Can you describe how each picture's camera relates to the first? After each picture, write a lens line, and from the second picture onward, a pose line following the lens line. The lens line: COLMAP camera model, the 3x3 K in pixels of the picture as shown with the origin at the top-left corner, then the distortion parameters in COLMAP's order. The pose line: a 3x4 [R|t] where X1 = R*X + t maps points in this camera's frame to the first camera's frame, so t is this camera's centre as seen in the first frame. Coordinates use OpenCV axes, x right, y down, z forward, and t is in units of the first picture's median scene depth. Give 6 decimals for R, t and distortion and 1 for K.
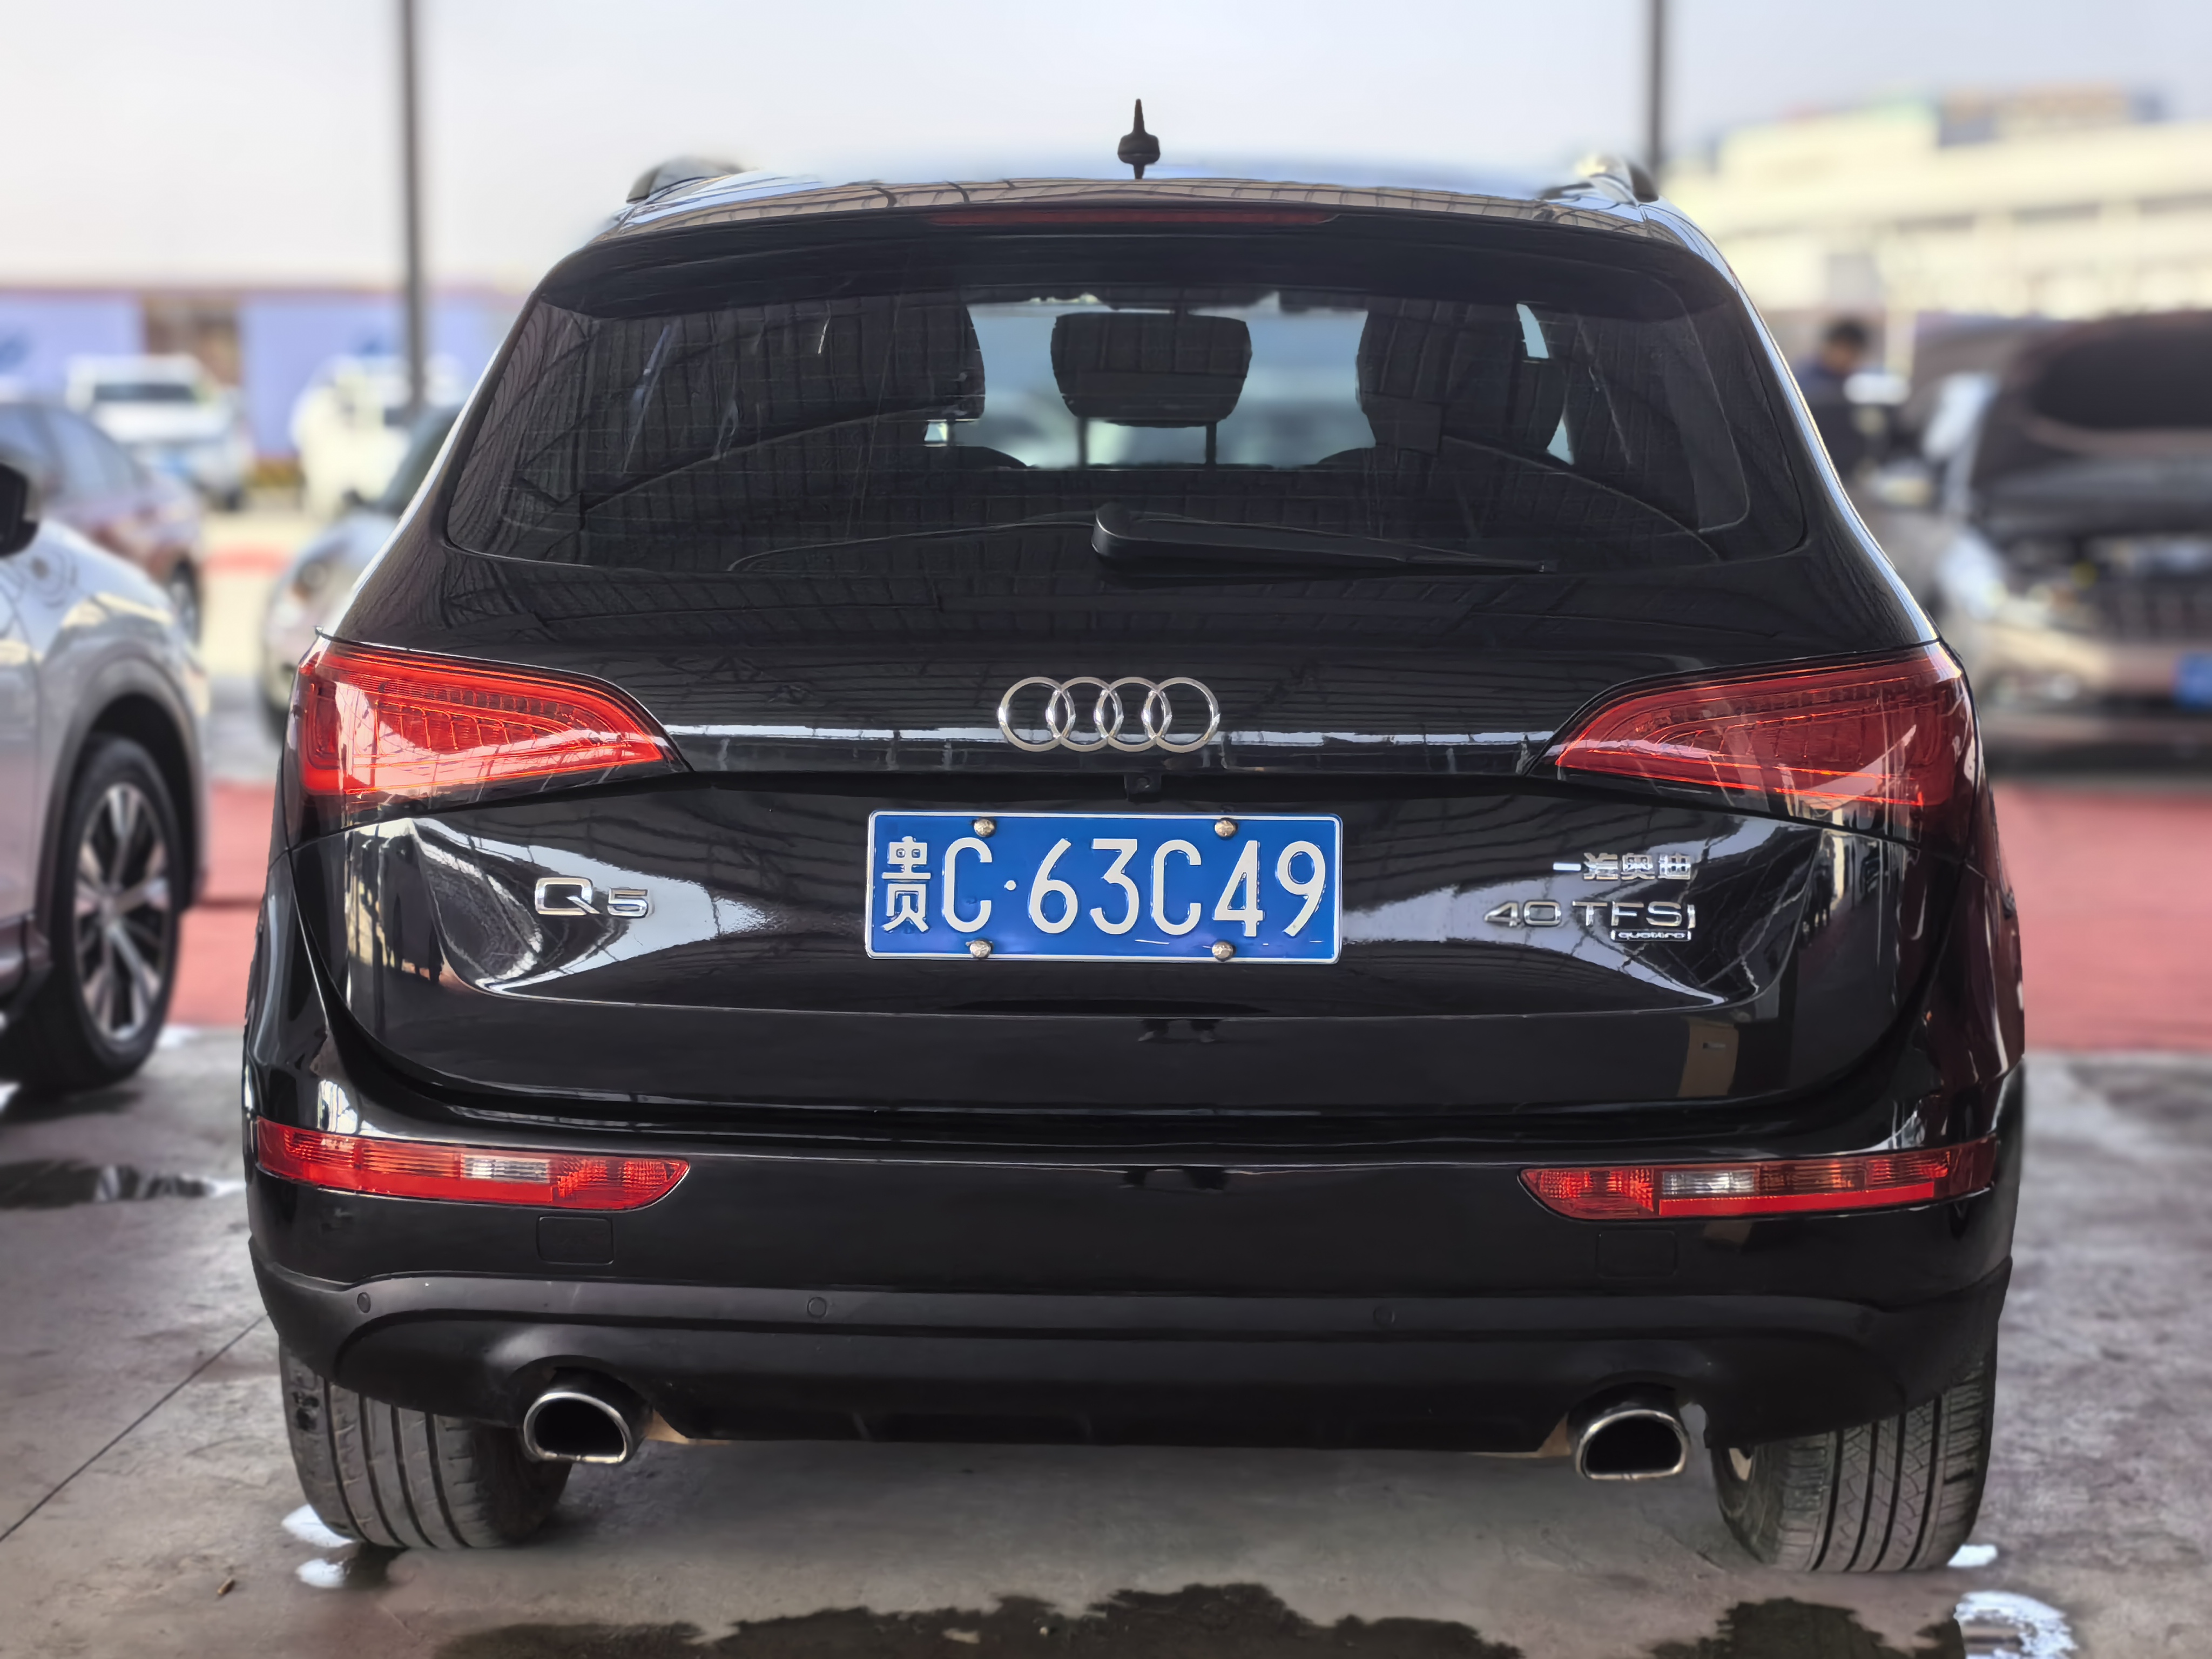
lens RADIAL K [[3498.6, 0, 1106.0], [0, 3498.6, 829.5], [0, 0, 1]] dist [0.015635, -0.045152]
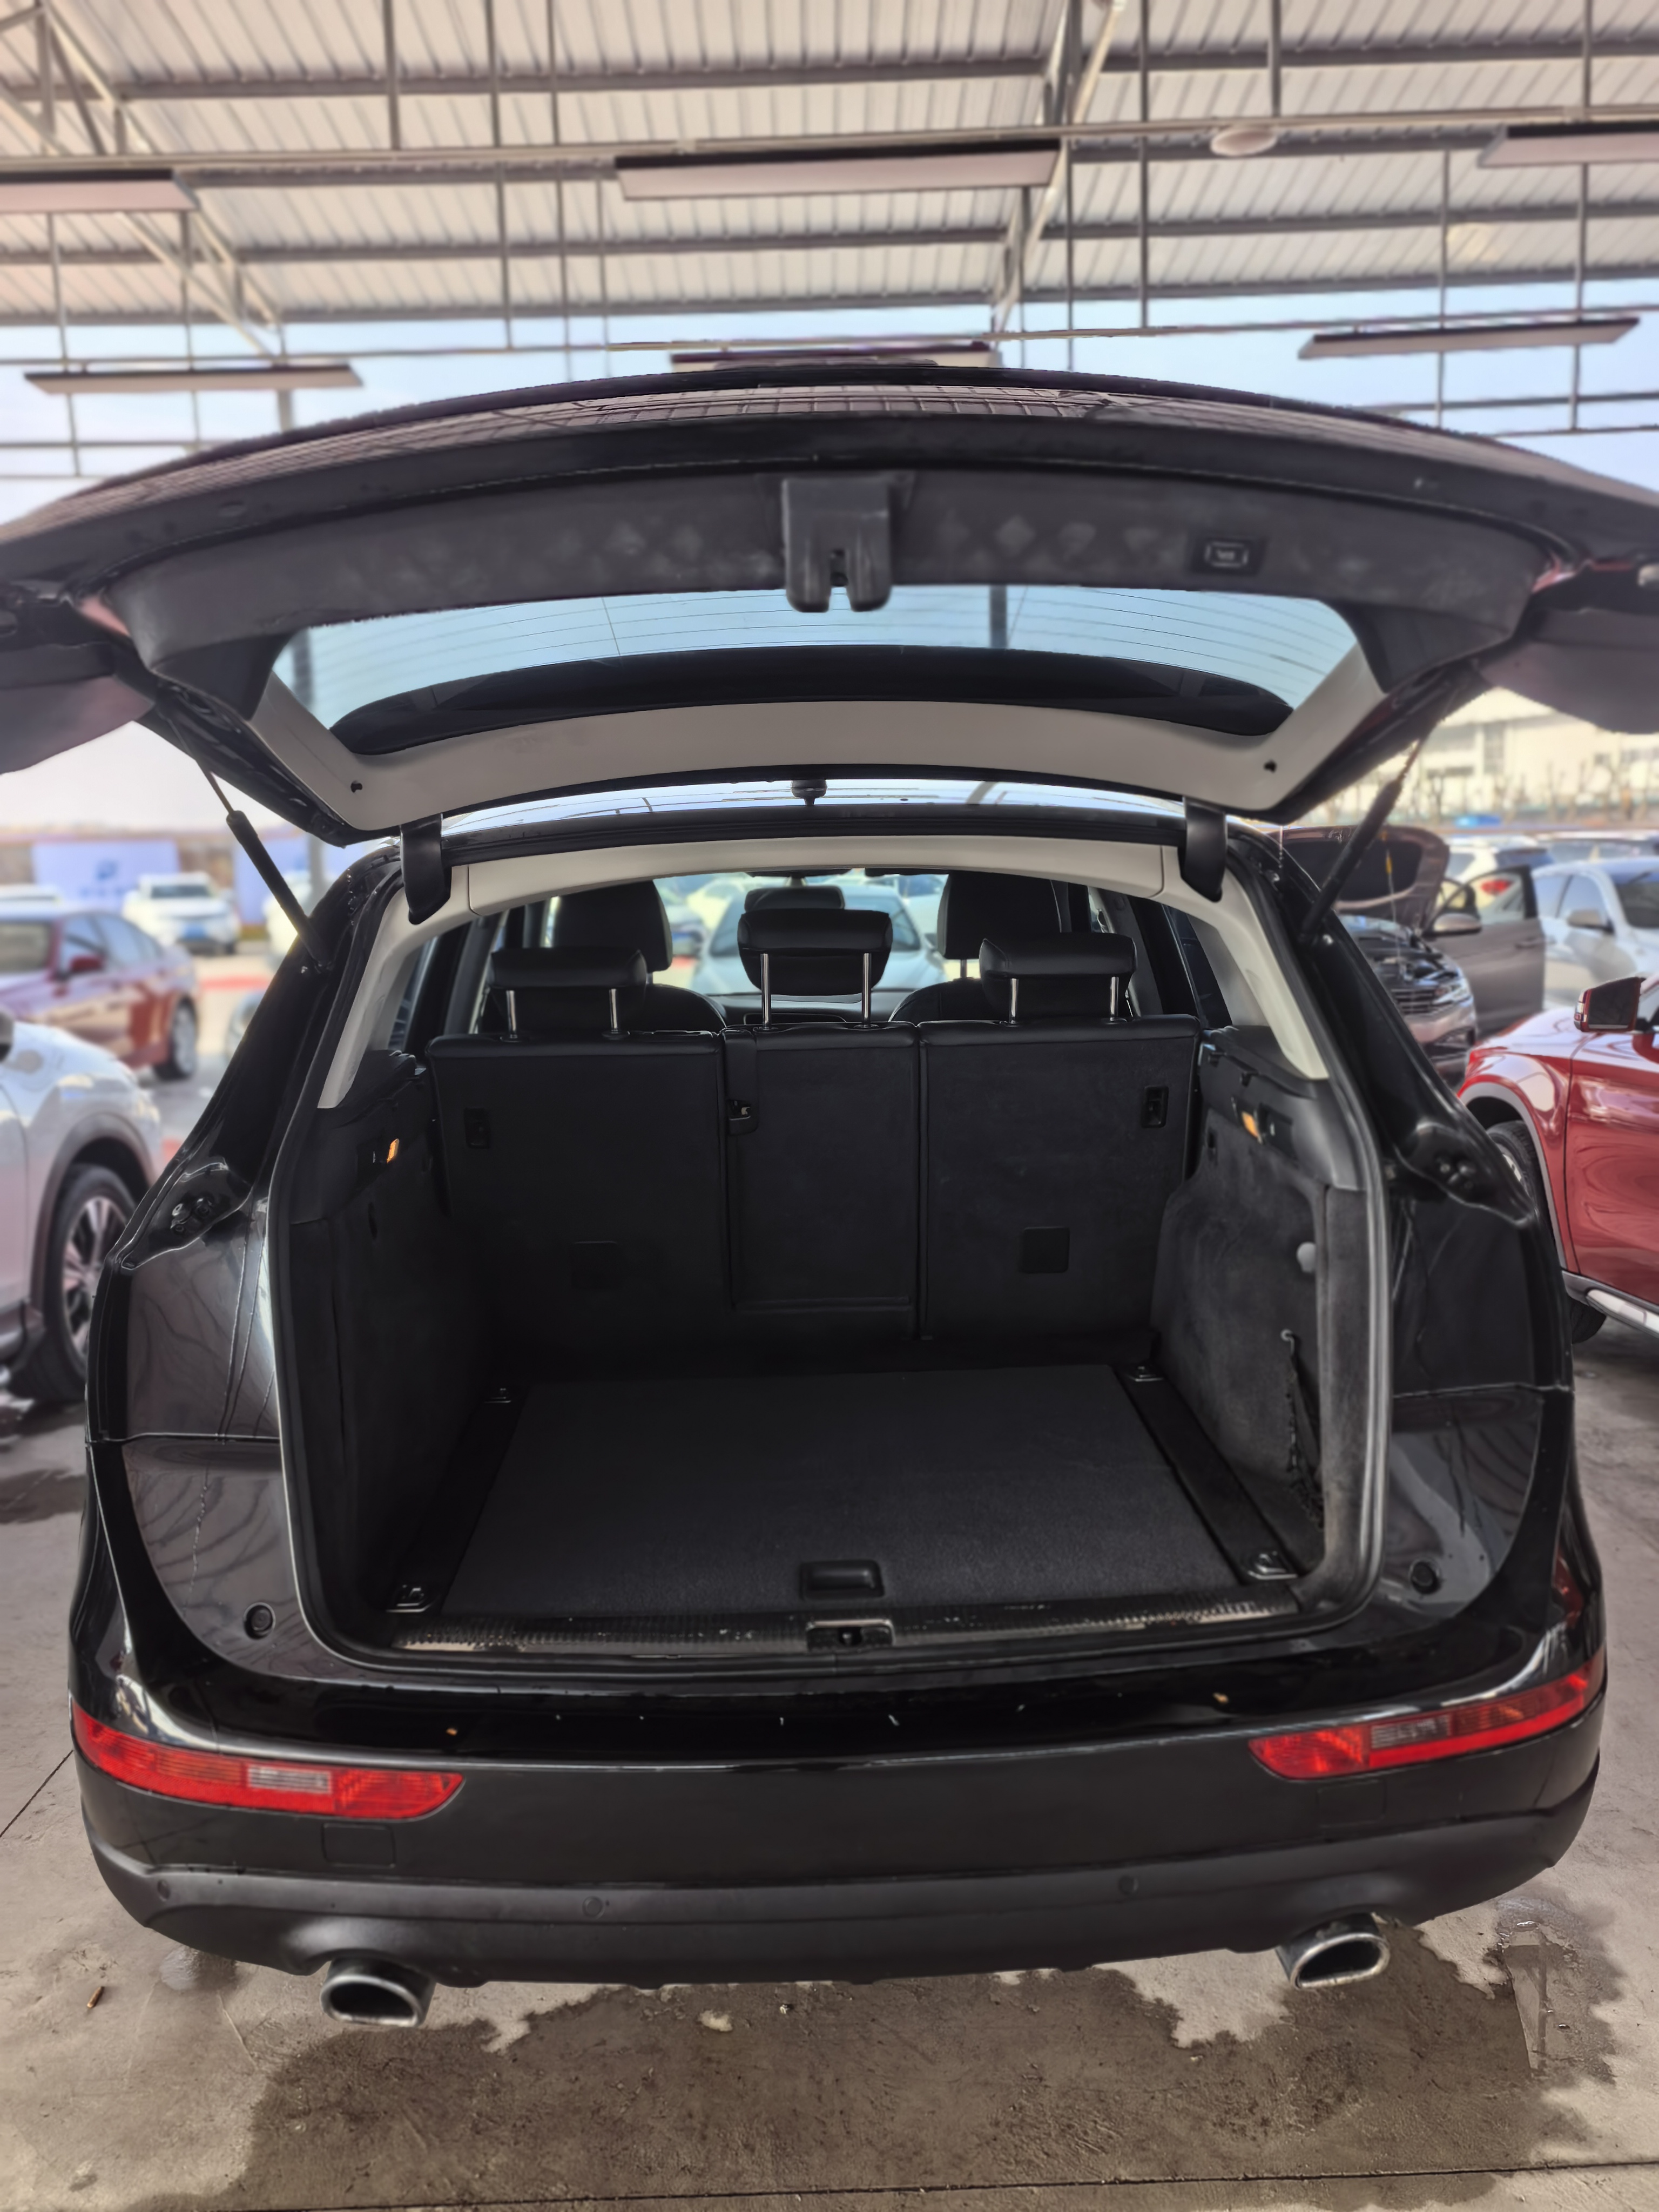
lens RADIAL K [[1807.7, 0, 829.5], [0, 1807.7, 1106.0], [0, 0, 1]] dist [0.003363, 0.008039]
pose [[0.996779, -0.039057, 0.070040, -0.017957], [0.038712, 0.999231, 0.006277, -0.046703], [-0.070231, -0.003546, 0.997524, 0.201893]]
